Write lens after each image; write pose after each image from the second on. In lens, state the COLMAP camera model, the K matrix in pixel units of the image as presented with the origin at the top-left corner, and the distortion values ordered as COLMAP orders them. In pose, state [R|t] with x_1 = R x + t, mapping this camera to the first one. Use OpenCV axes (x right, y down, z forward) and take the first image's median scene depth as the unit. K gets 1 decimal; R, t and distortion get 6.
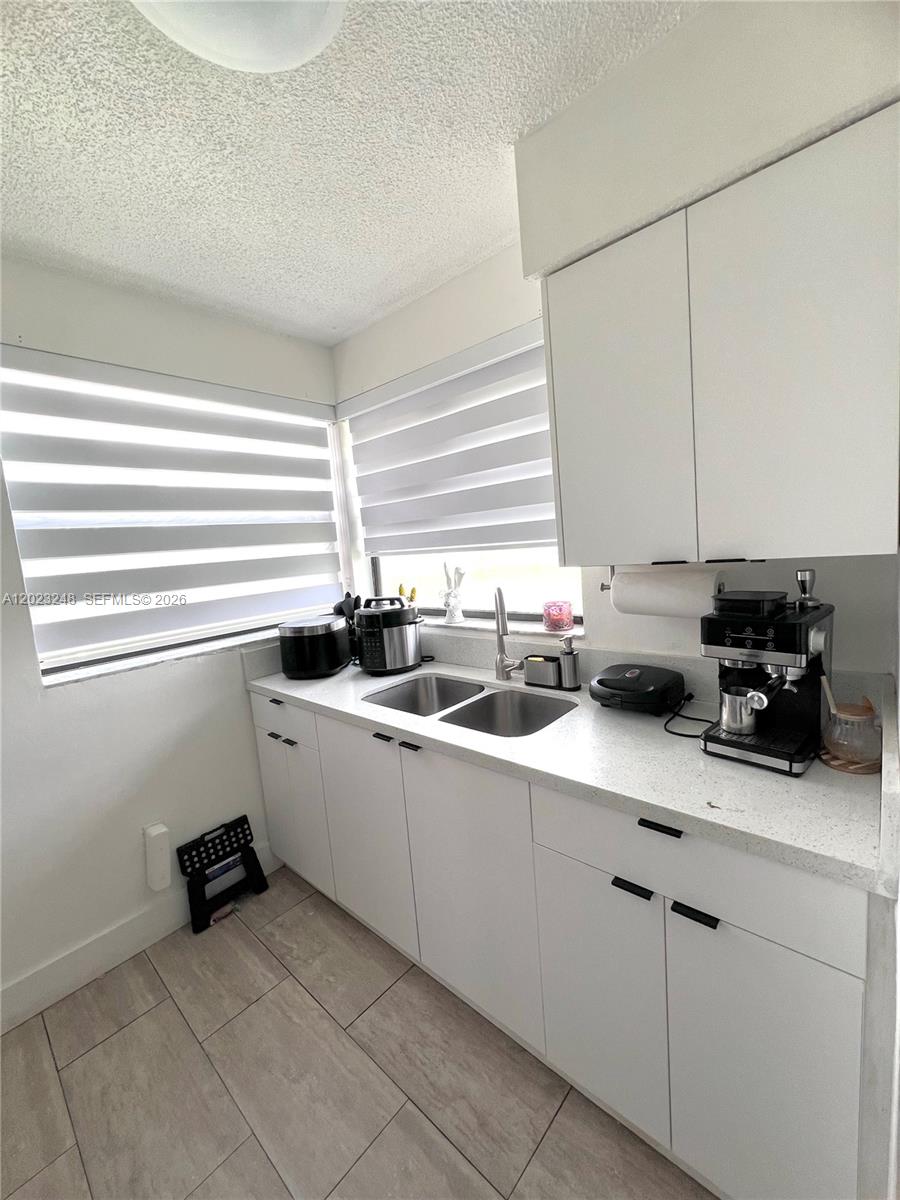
lens RADIAL K [[484.0, 0, 448.2], [0, 484.0, 601.1], [0, 0, 1]] dist [-0.001123, 0.000318]
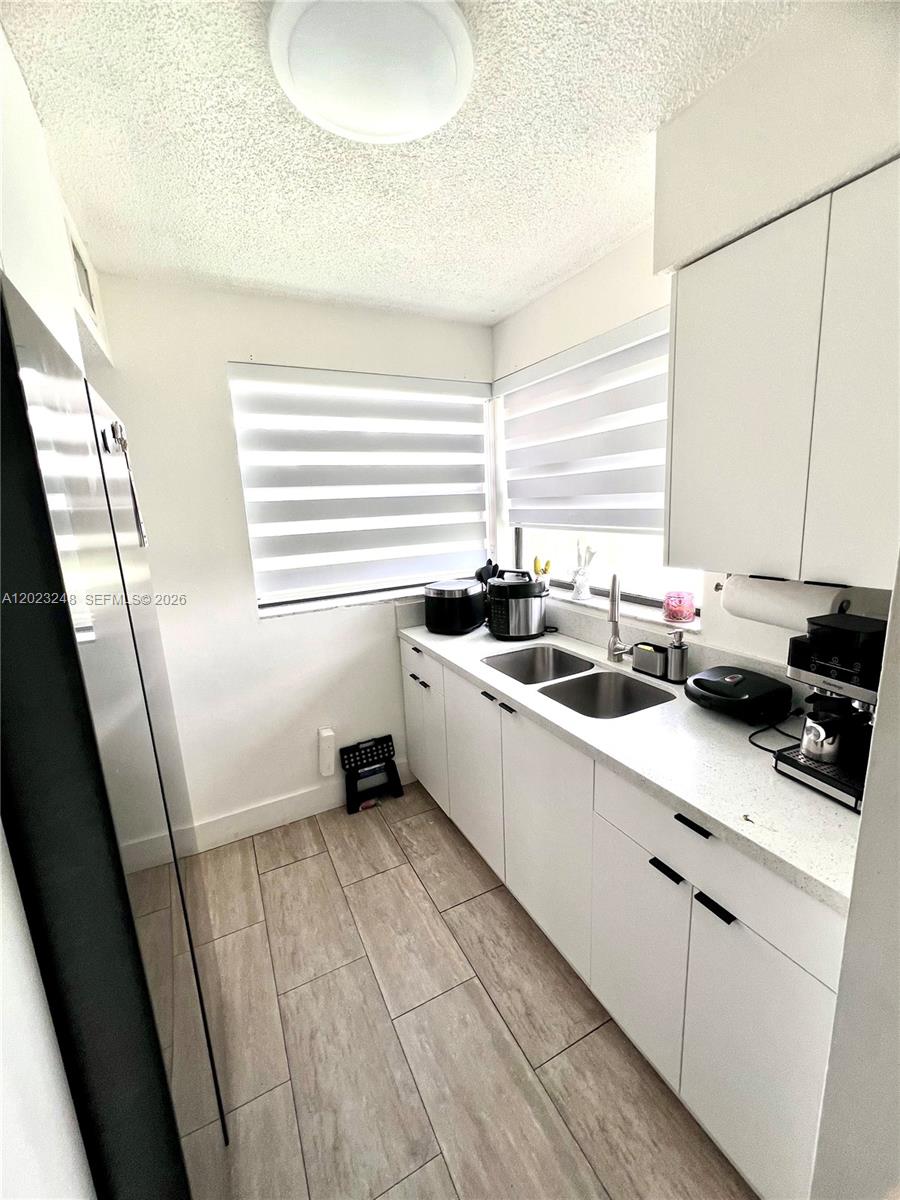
lens RADIAL K [[484.0, 0, 448.2], [0, 484.0, 601.1], [0, 0, 1]] dist [-0.001123, 0.000318]
pose [[0.934034, 0.108241, -0.340388, 0.120902], [-0.071590, 0.990372, 0.118485, -0.064531], [0.349936, -0.086301, 0.932790, -0.089445]]
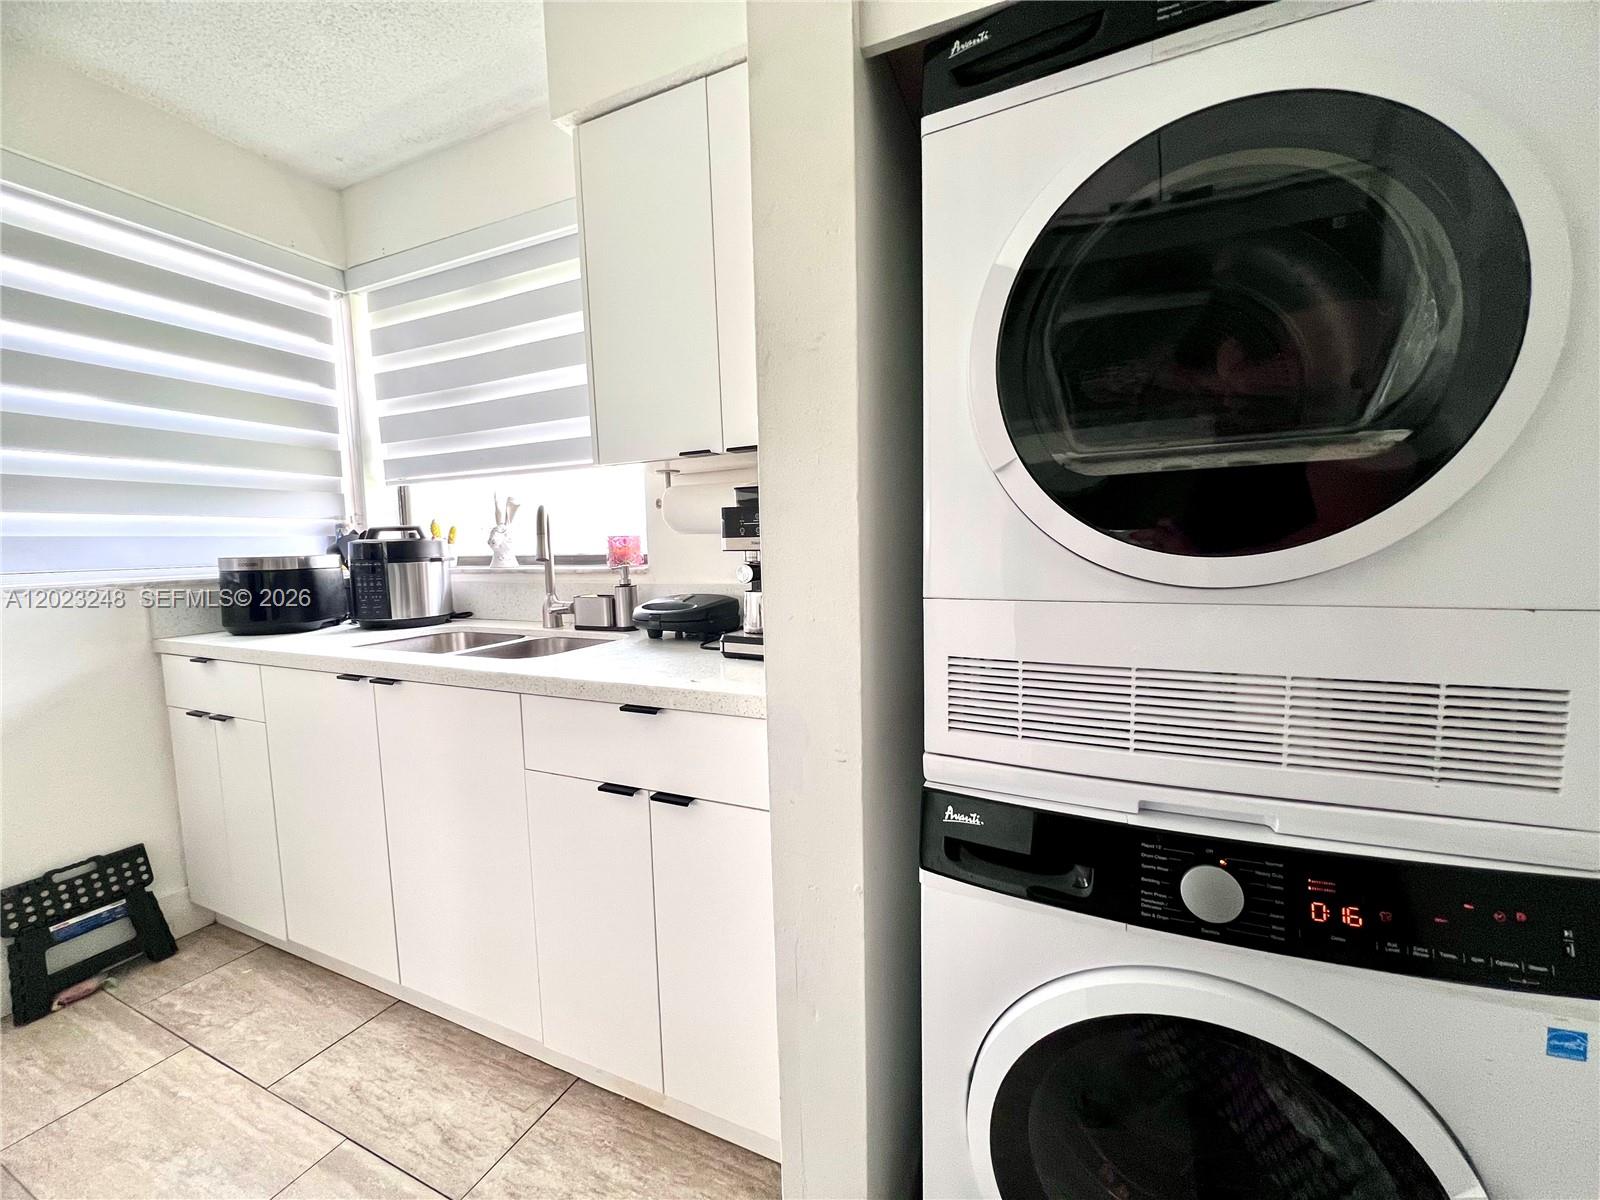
lens RADIAL K [[640.5, 0, 800.0], [0, 640.5, 601.5], [0, 0, 1]] dist [-0.000962, -0.000136]
pose [[0.950526, 0.029562, 0.309235, 0.174966], [-0.016547, 0.998867, -0.044625, 0.159871], [-0.310204, 0.037301, 0.949938, -0.129273]]
